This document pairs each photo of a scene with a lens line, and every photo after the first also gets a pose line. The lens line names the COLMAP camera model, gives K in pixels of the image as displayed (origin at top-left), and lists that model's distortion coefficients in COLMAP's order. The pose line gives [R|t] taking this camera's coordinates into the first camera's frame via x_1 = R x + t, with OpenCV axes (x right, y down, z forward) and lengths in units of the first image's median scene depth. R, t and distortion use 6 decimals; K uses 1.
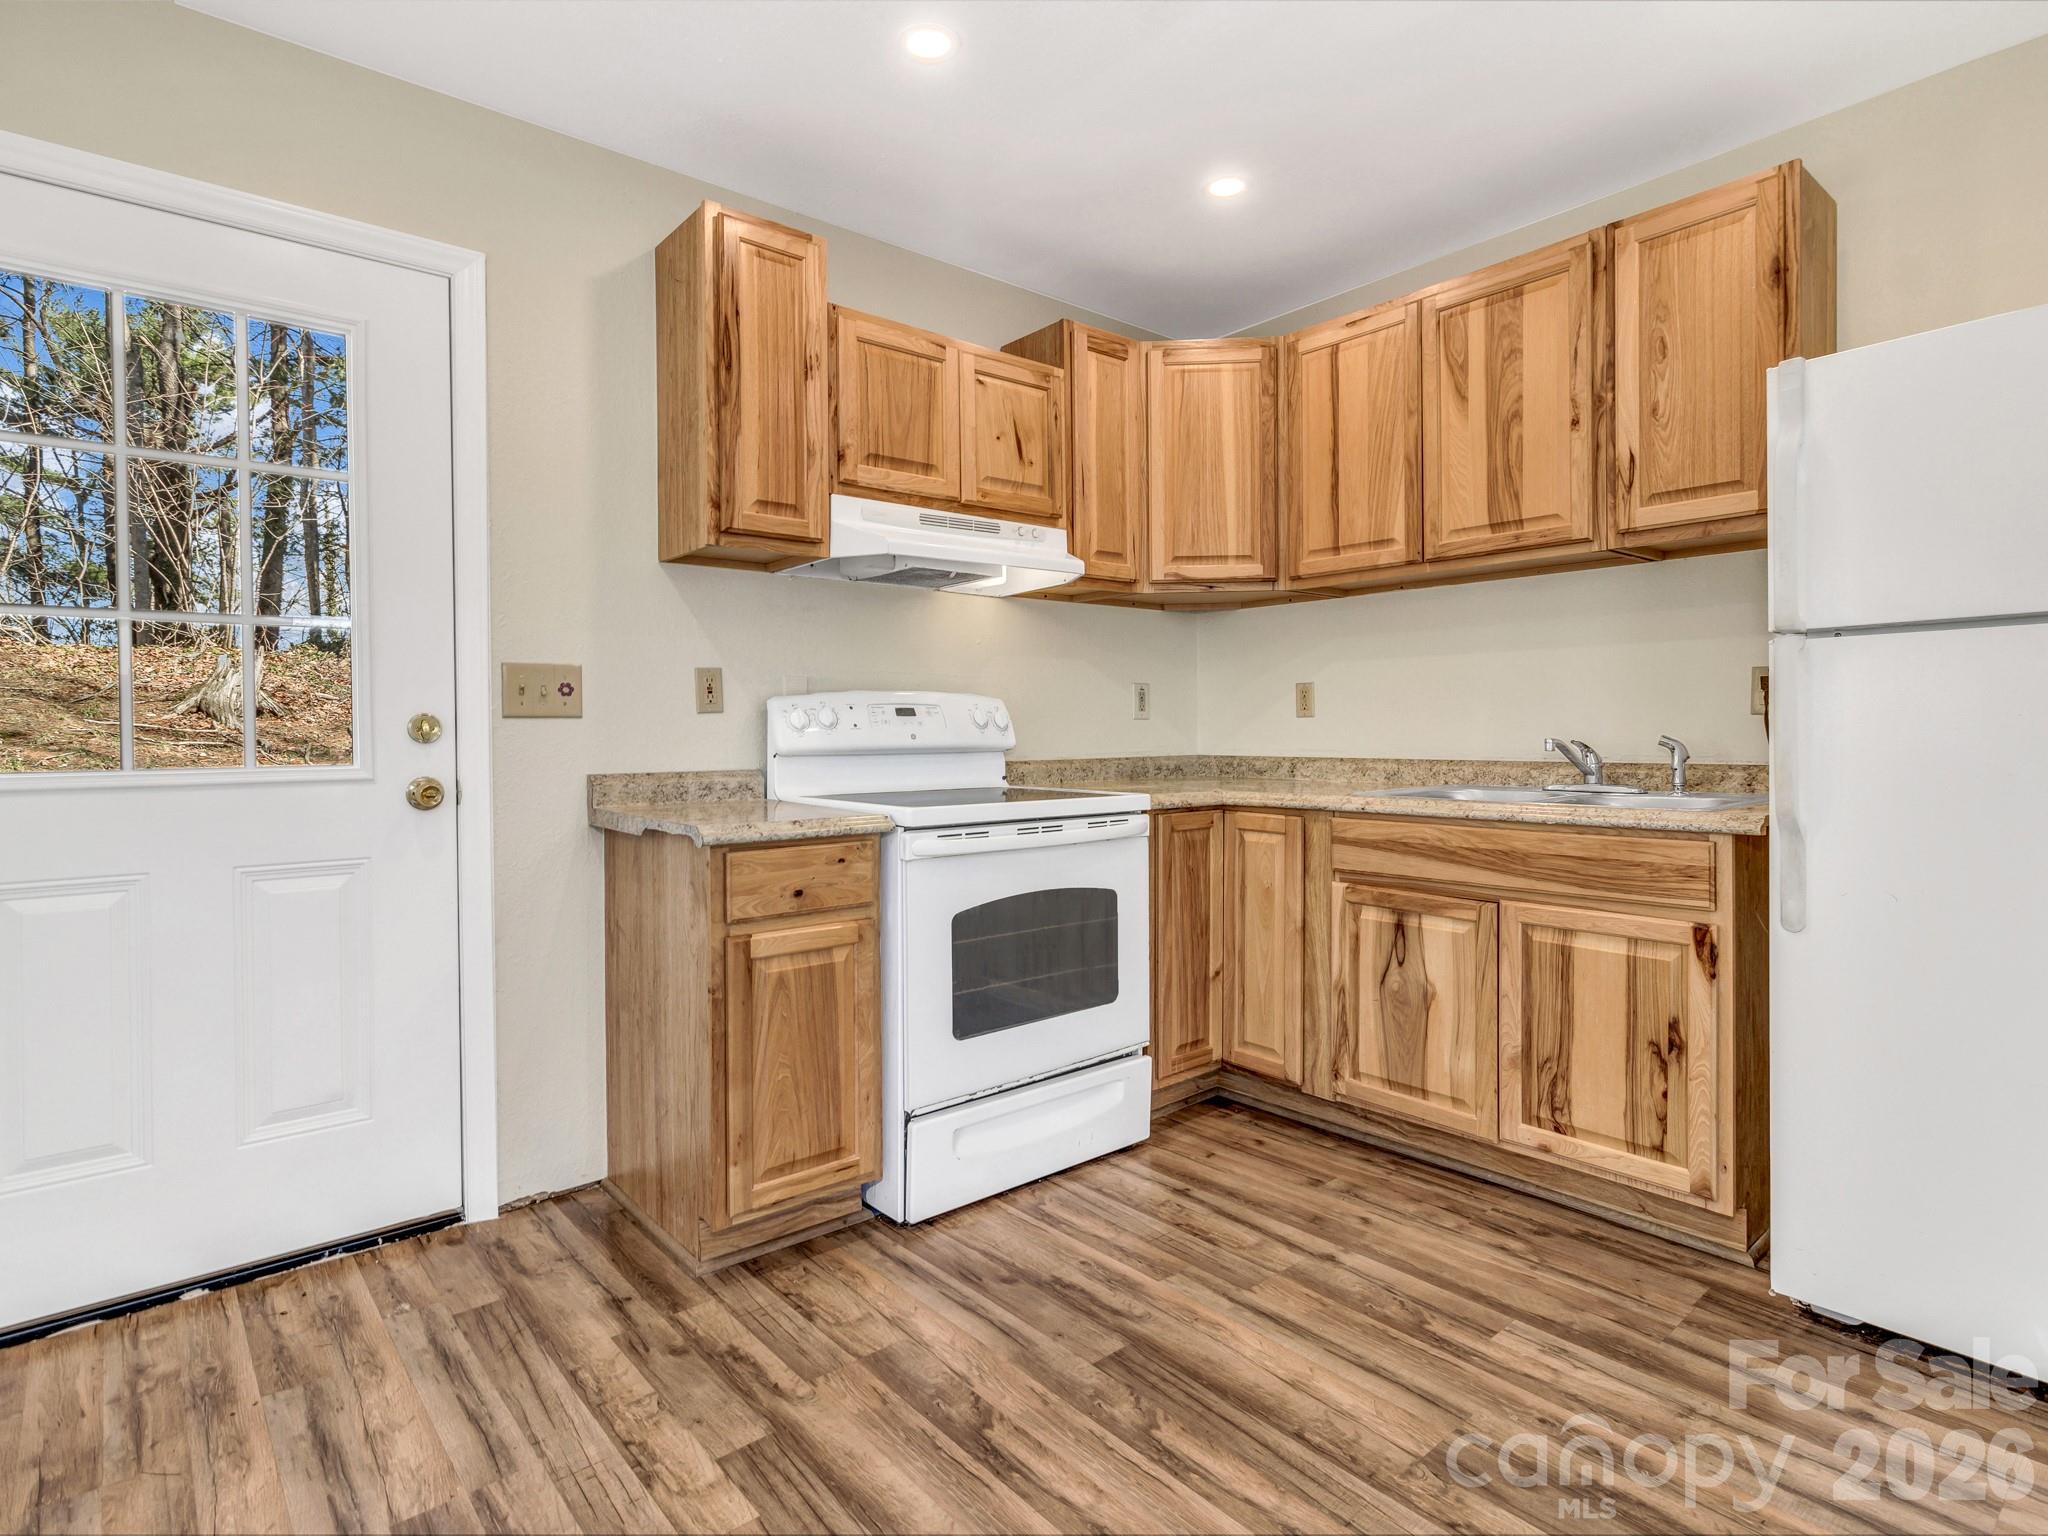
lens RADIAL K [[1042.2, 0, 1027.3], [0, 1042.2, 739.0], [0, 0, 1]] dist [0.001814, 0.000103]
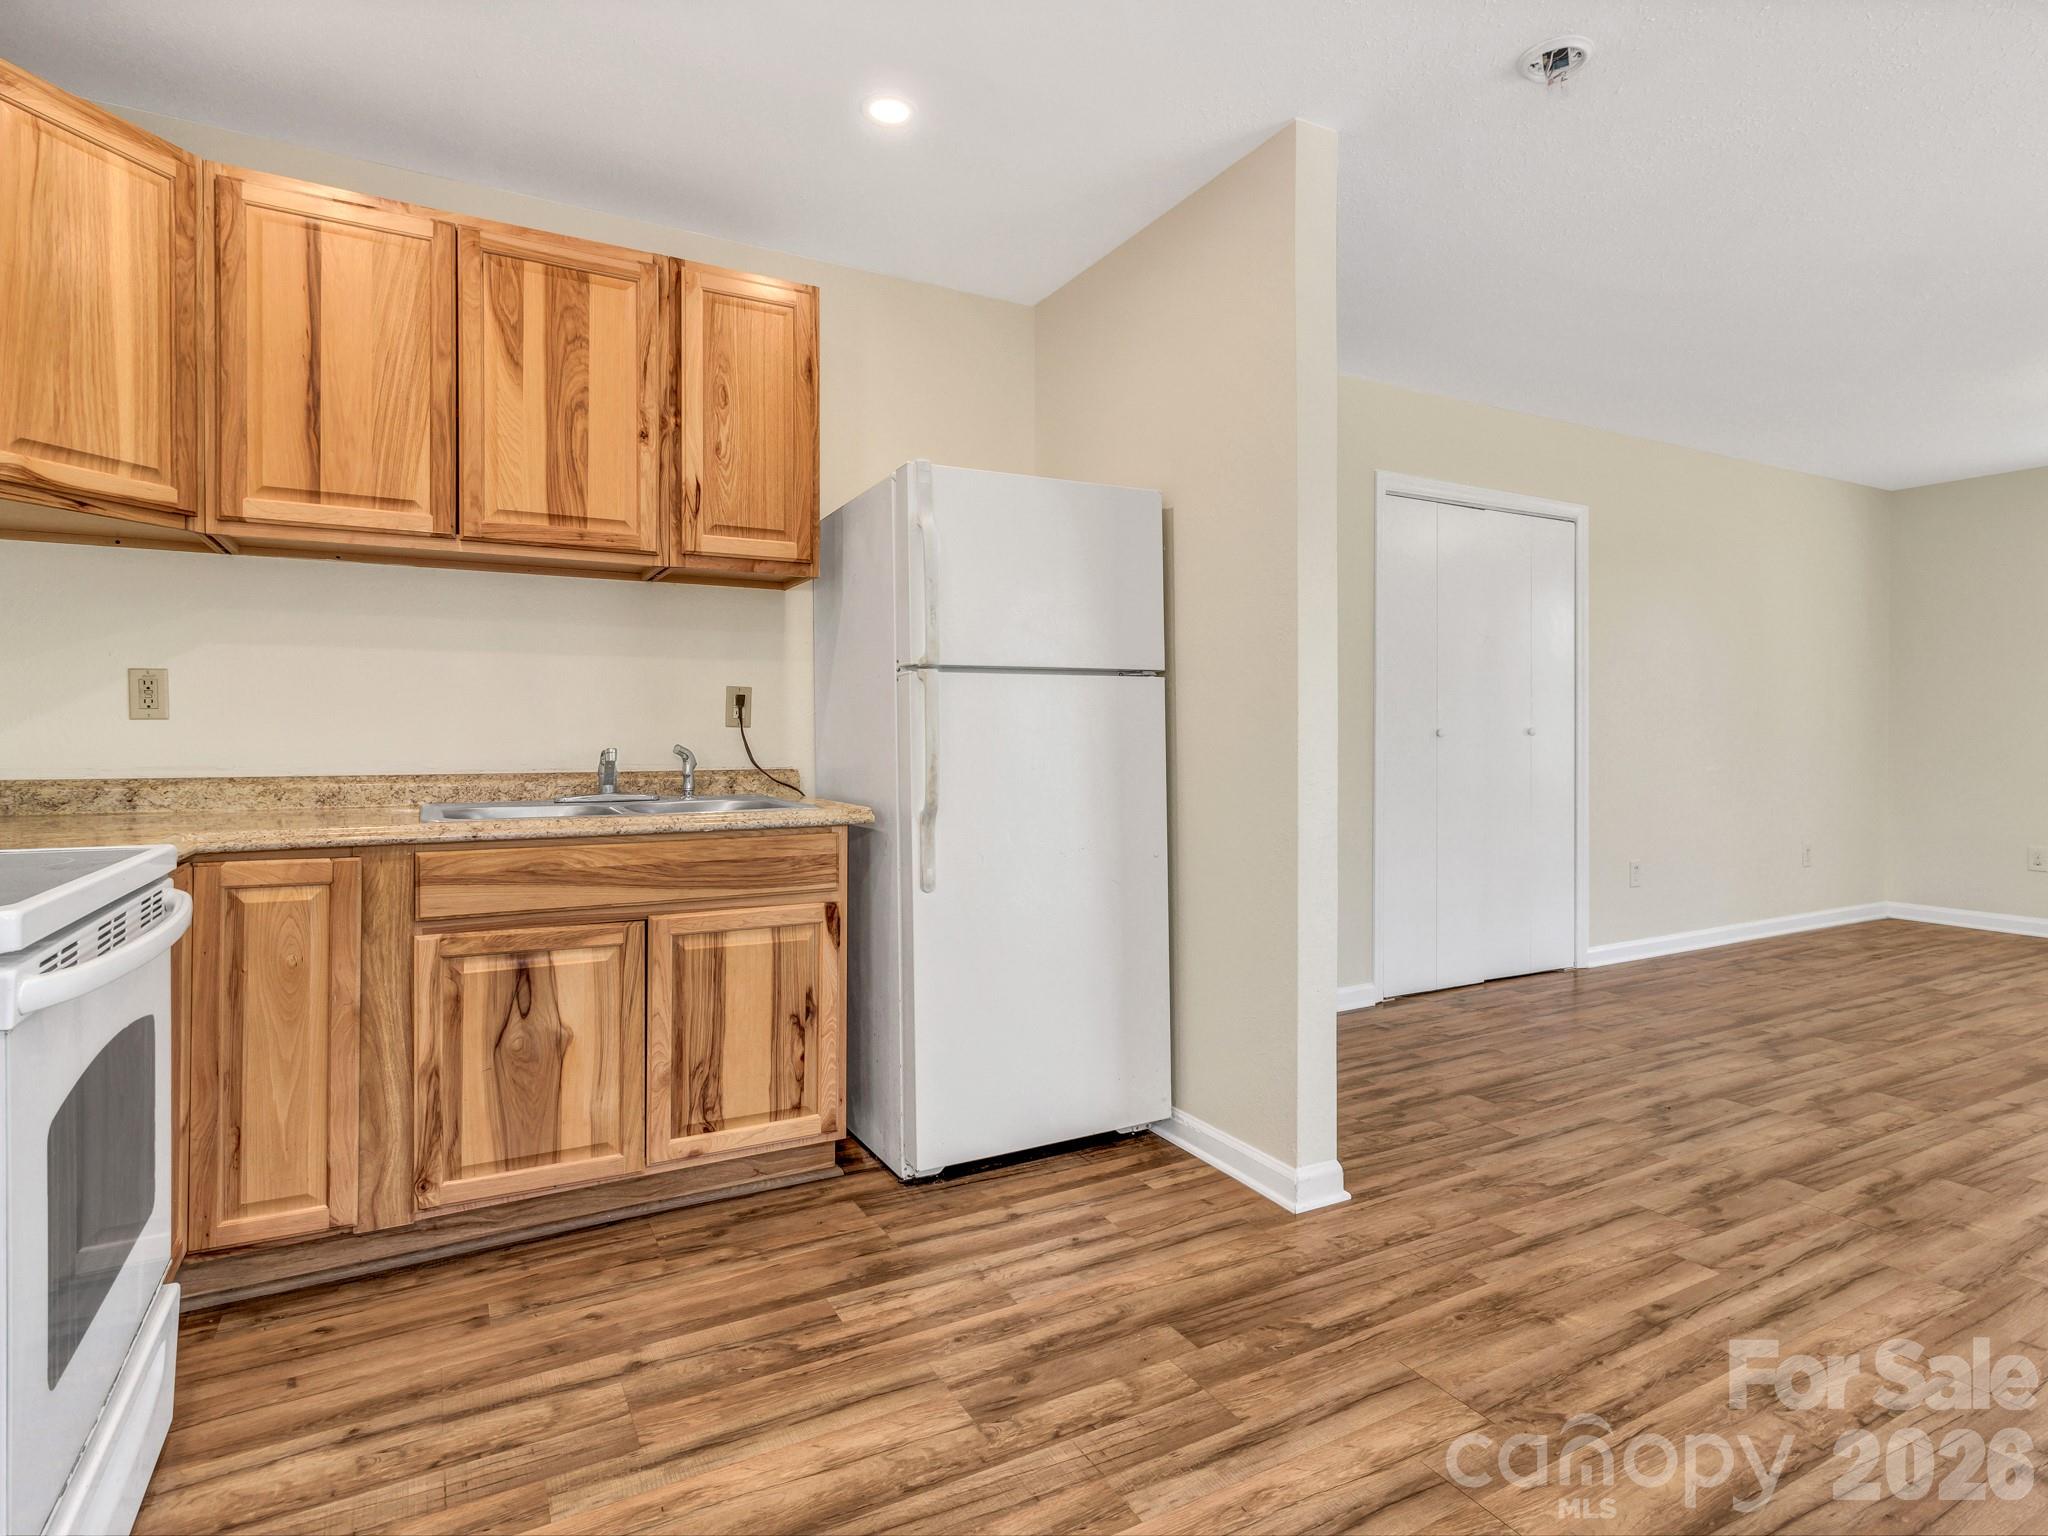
lens RADIAL K [[1060.3, 0, 1028.1], [0, 1060.3, 738.0], [0, 0, 1]] dist [-0.002135, 0.001804]
pose [[0.220893, 0.005315, 0.975284, -0.402045], [0.005888, 0.999960, -0.006783, -0.000996], [-0.975280, 0.007241, 0.220853, 0.421263]]
